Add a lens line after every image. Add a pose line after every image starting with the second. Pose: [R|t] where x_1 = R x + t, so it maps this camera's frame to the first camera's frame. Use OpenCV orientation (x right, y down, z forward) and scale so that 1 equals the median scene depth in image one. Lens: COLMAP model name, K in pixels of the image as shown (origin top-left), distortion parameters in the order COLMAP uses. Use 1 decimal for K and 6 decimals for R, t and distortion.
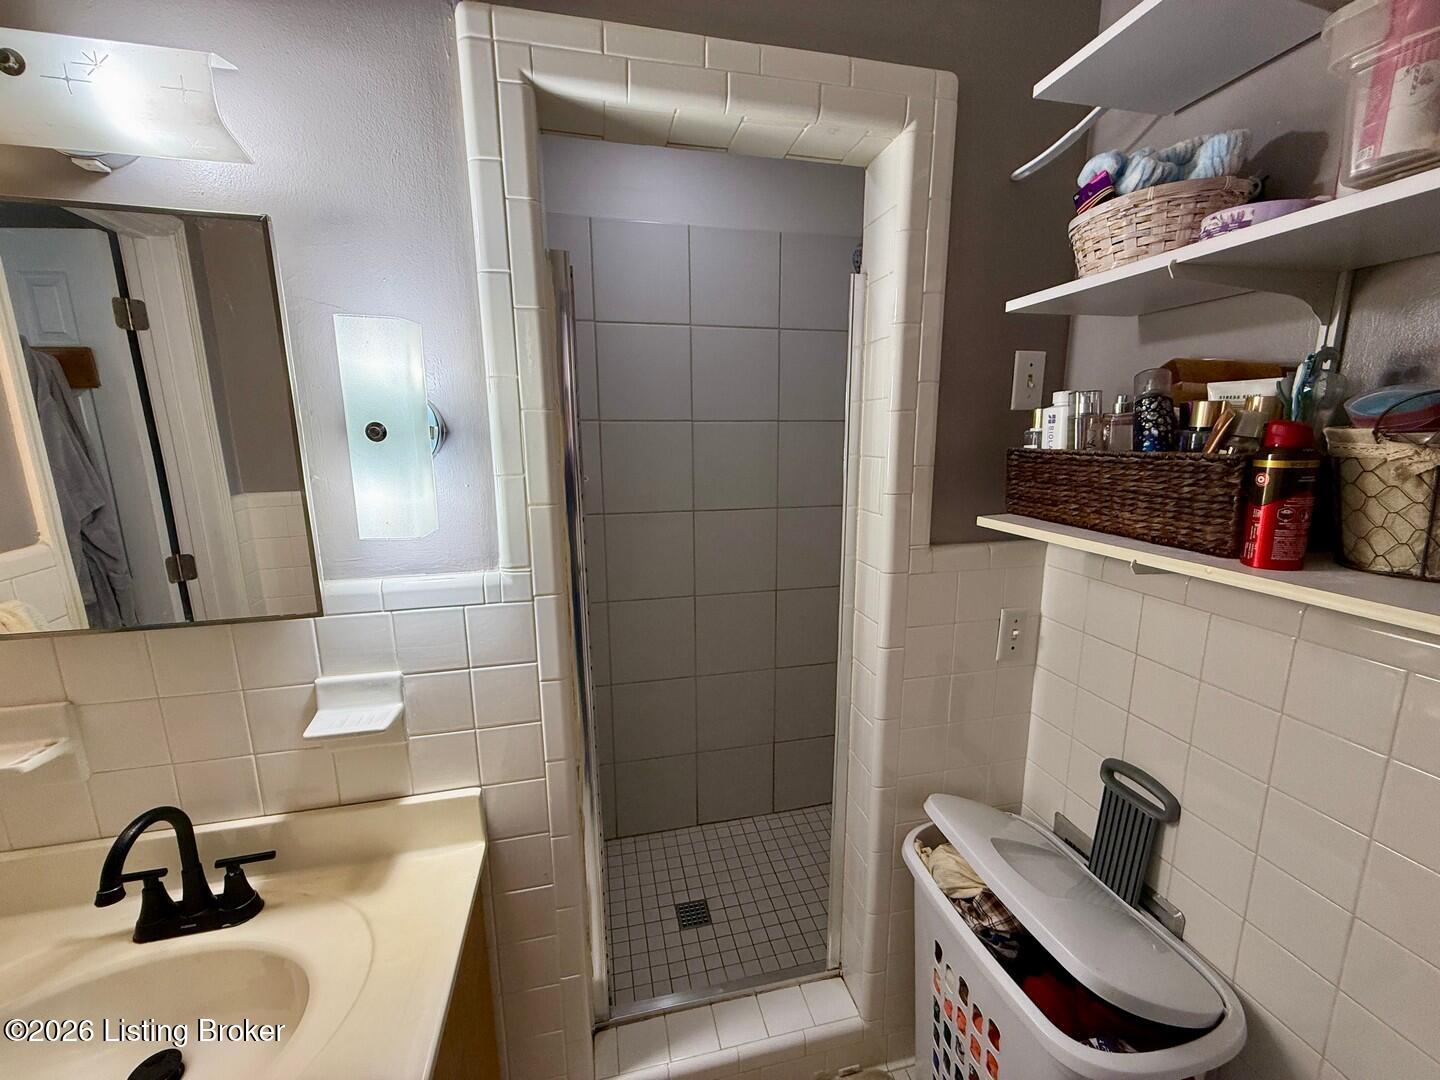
lens RADIAL K [[573.3, 0, 717.4], [0, 573.3, 543.1], [0, 0, 1]] dist [0.000408, -0.000137]
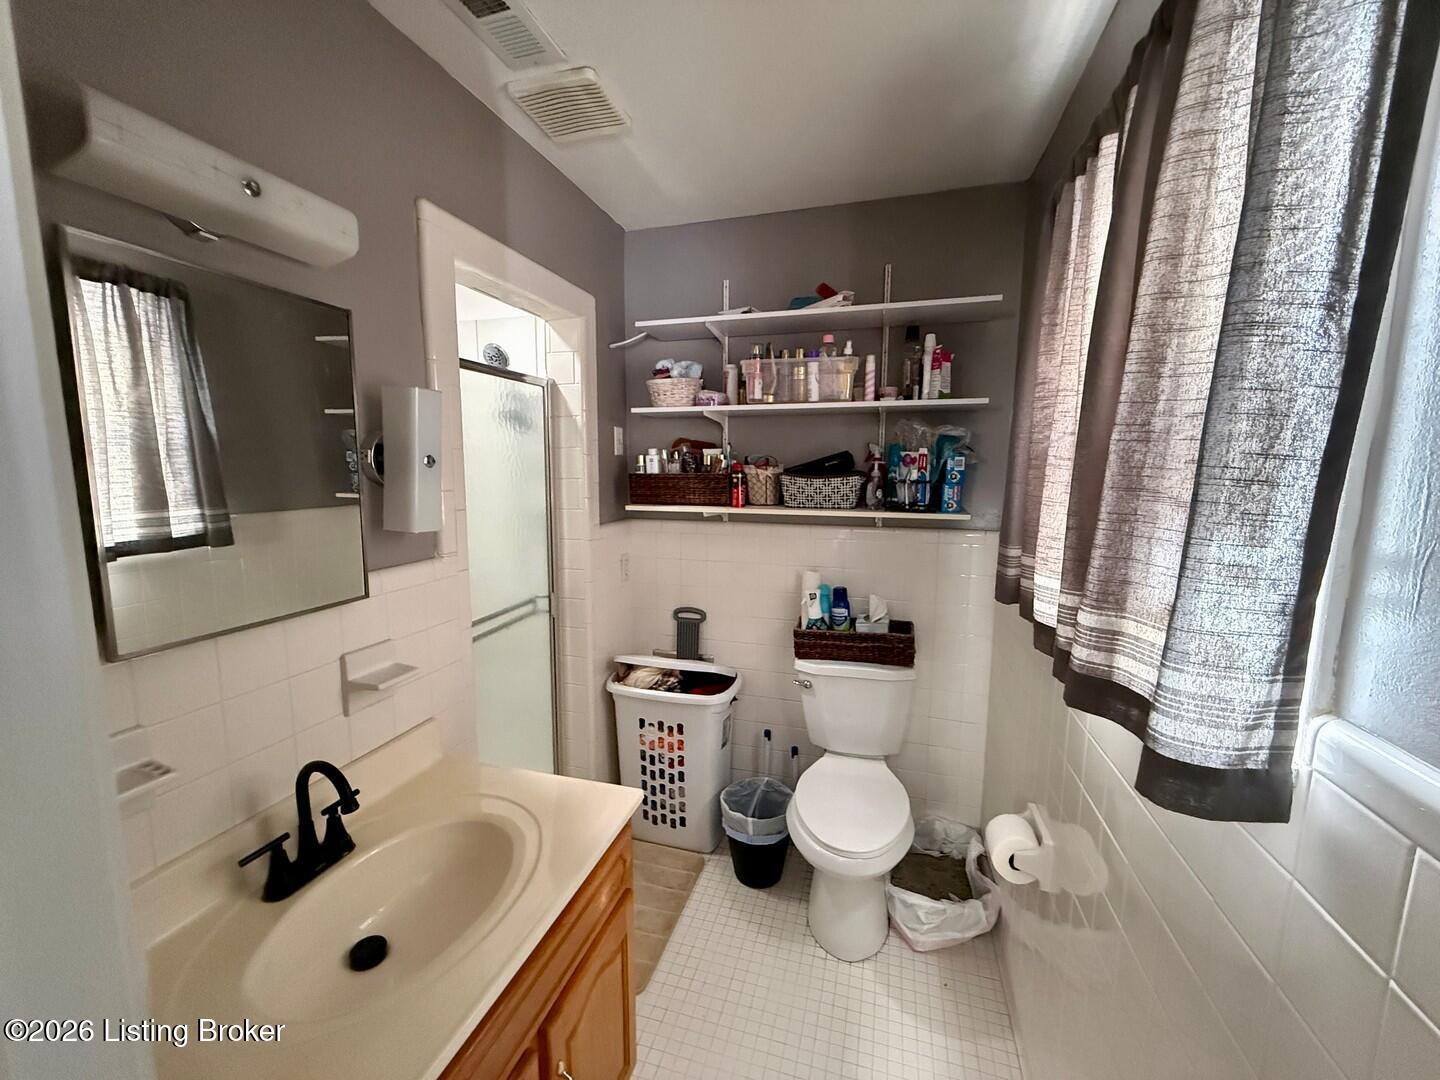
lens RADIAL K [[573.3, 0, 725.8], [0, 573.3, 548.7], [0, 0, 1]] dist [0.000408, -0.000137]
pose [[0.483855, -0.116846, 0.867313, -1.376309], [0.159976, 0.986157, 0.043609, 0.086438], [-0.860402, 0.117649, 0.495850, -0.381541]]
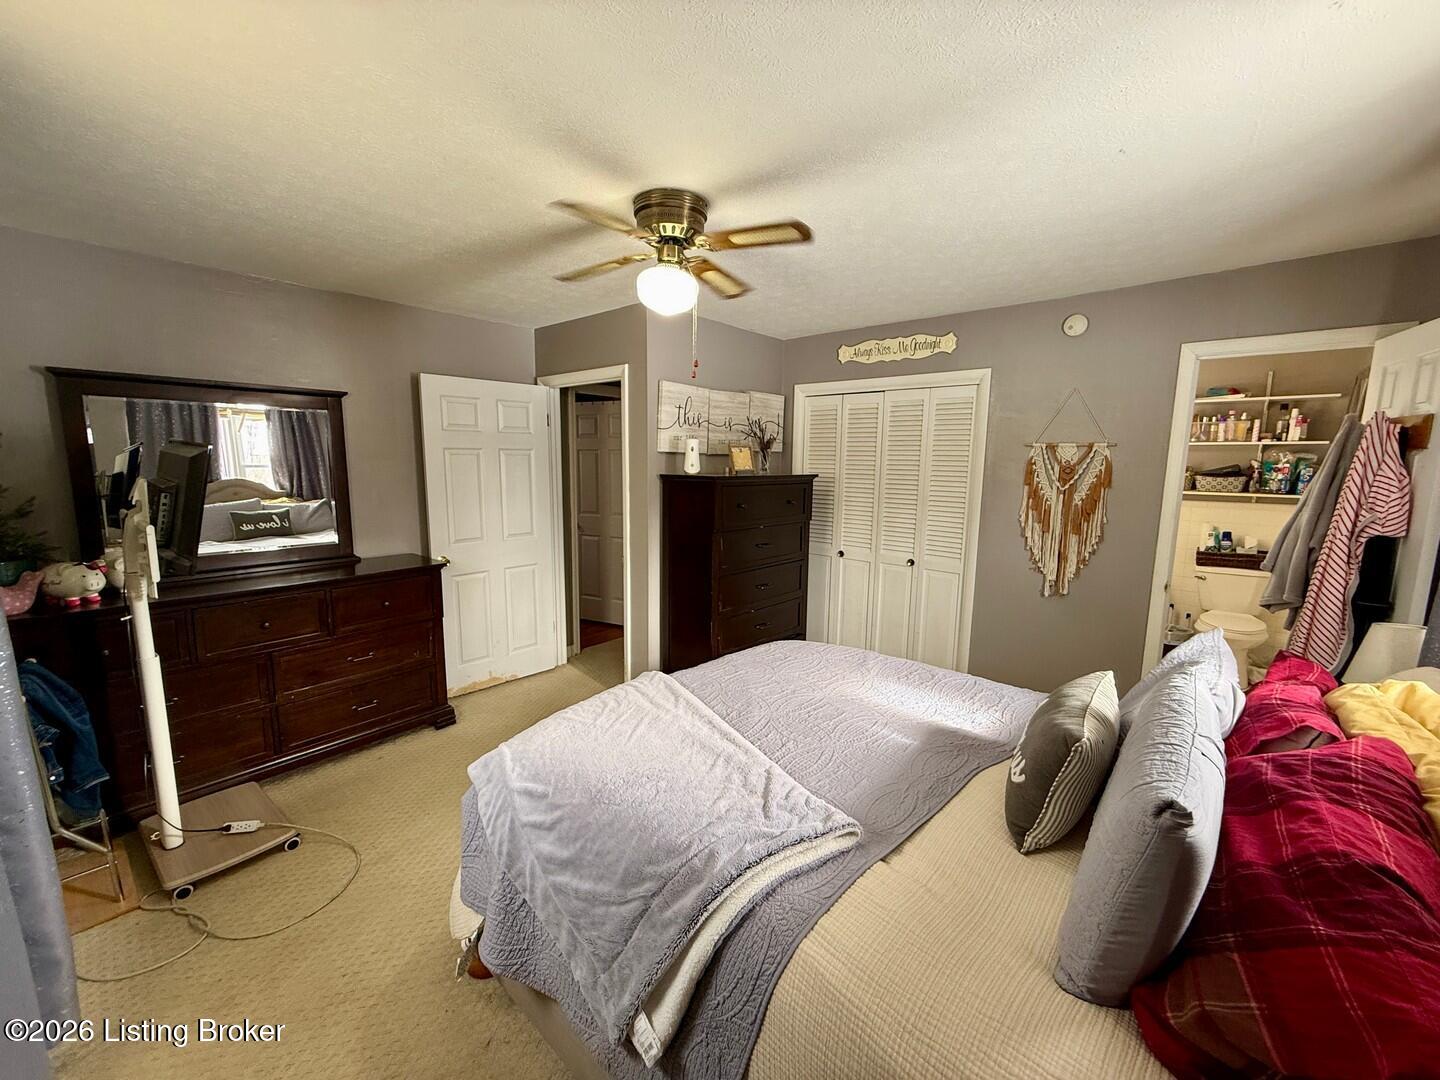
lens RADIAL K [[573.3, 0, 716.4], [0, 573.3, 538.2], [0, 0, 1]] dist [0.000408, -0.000137]
pose [[0.787006, -0.075267, 0.612338, -5.232421], [0.104730, 0.994424, -0.012372, 0.092078], [-0.607992, 0.073867, 0.790500, -0.769710]]
